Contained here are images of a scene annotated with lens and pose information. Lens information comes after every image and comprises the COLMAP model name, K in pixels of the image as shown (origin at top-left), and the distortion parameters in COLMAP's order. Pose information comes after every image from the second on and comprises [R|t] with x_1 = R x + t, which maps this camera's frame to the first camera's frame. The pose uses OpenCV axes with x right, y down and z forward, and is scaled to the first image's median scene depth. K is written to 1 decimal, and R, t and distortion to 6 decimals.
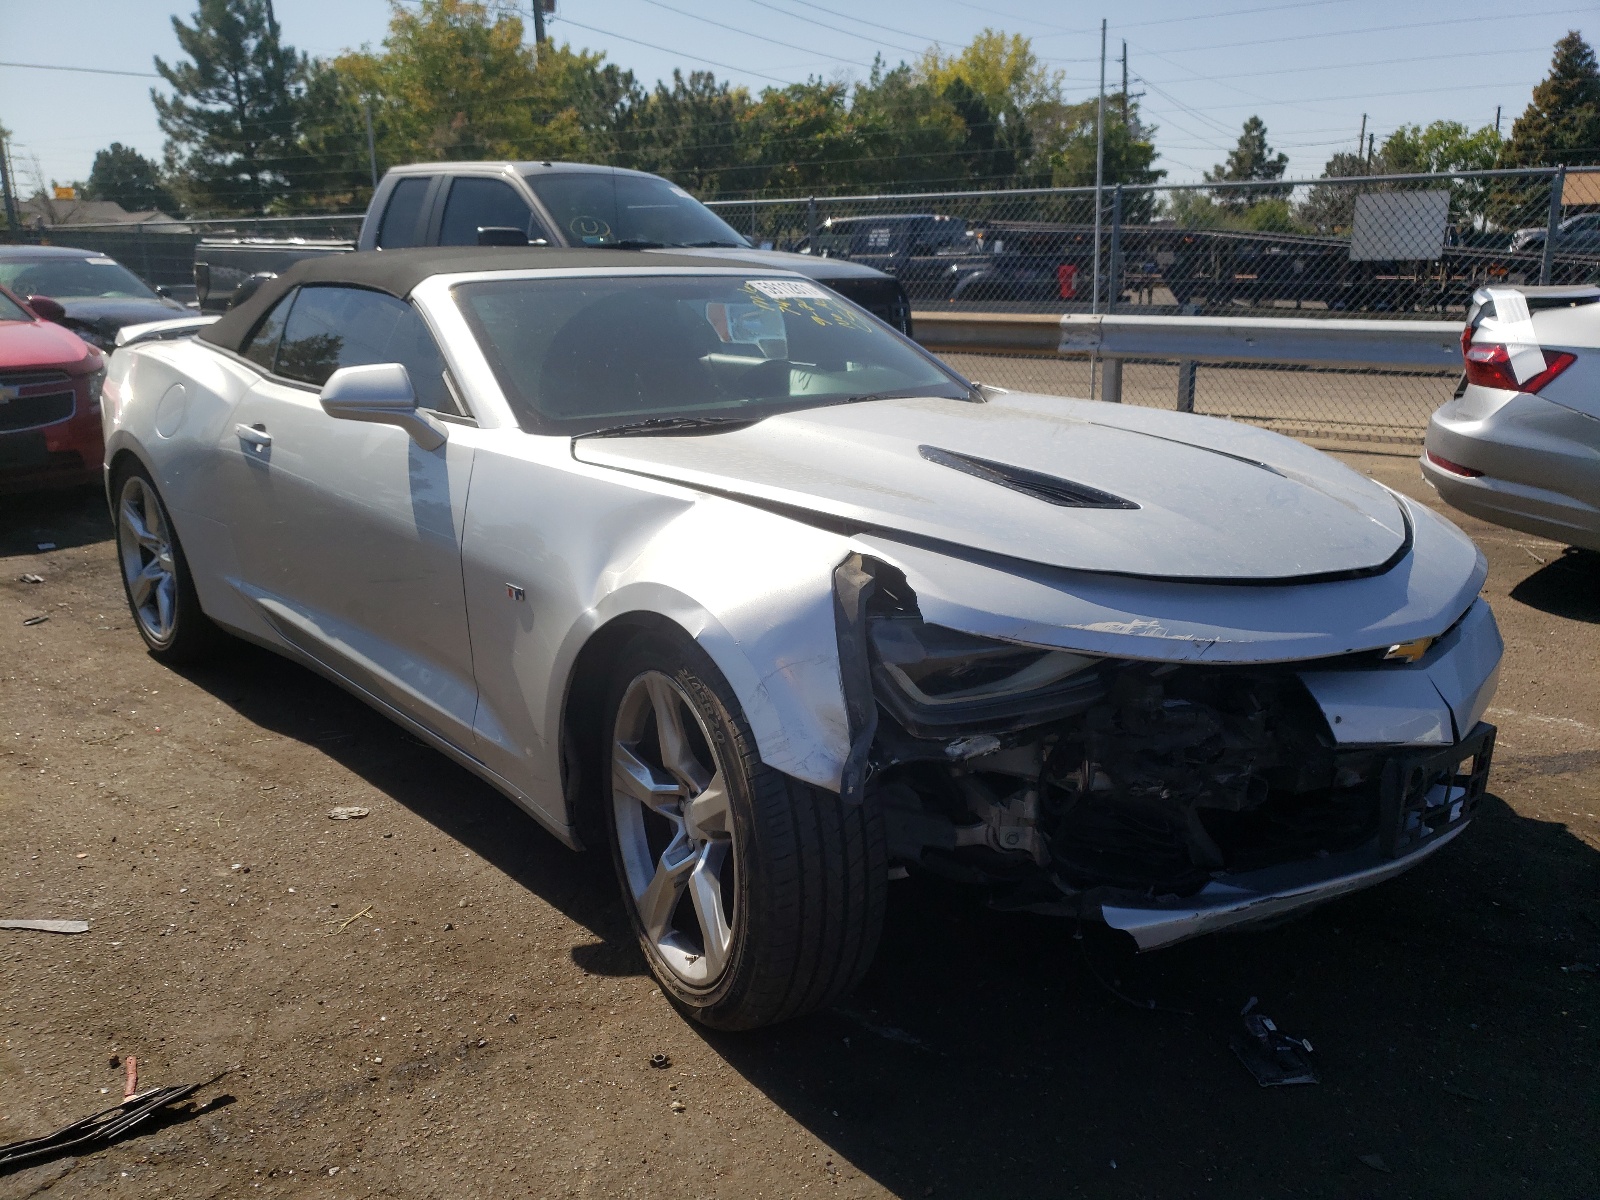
lens RADIAL K [[1211.3, 0, 795.8], [0, 1211.3, 597.7], [0, 0, 1]] dist [0.032582, -0.018510]
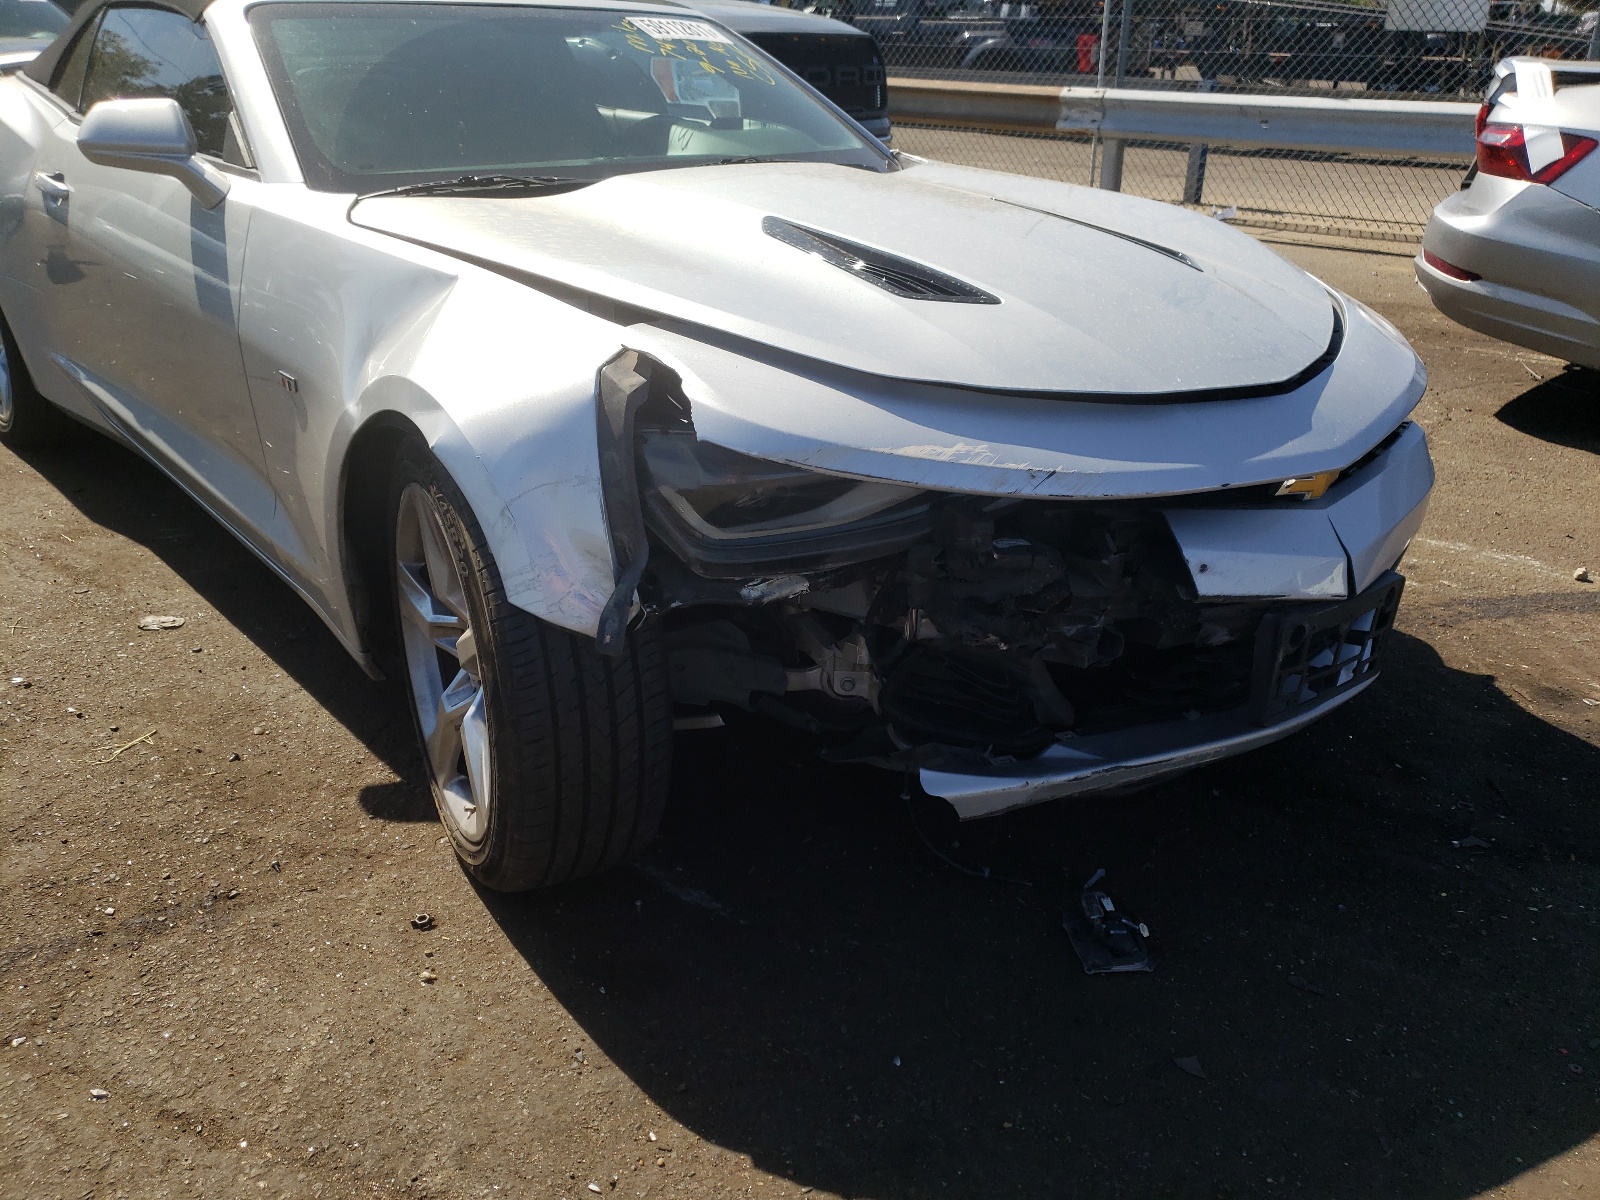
lens RADIAL K [[1211.3, 0, 801.8], [0, 1211.3, 593.0], [0, 0, 1]] dist [0.032582, -0.018510]
pose [[0.999555, 0.029809, -0.000732, 0.138675], [-0.029288, 0.986115, 0.163461, -0.009562], [0.005595, -0.163367, 0.986550, 0.140899]]
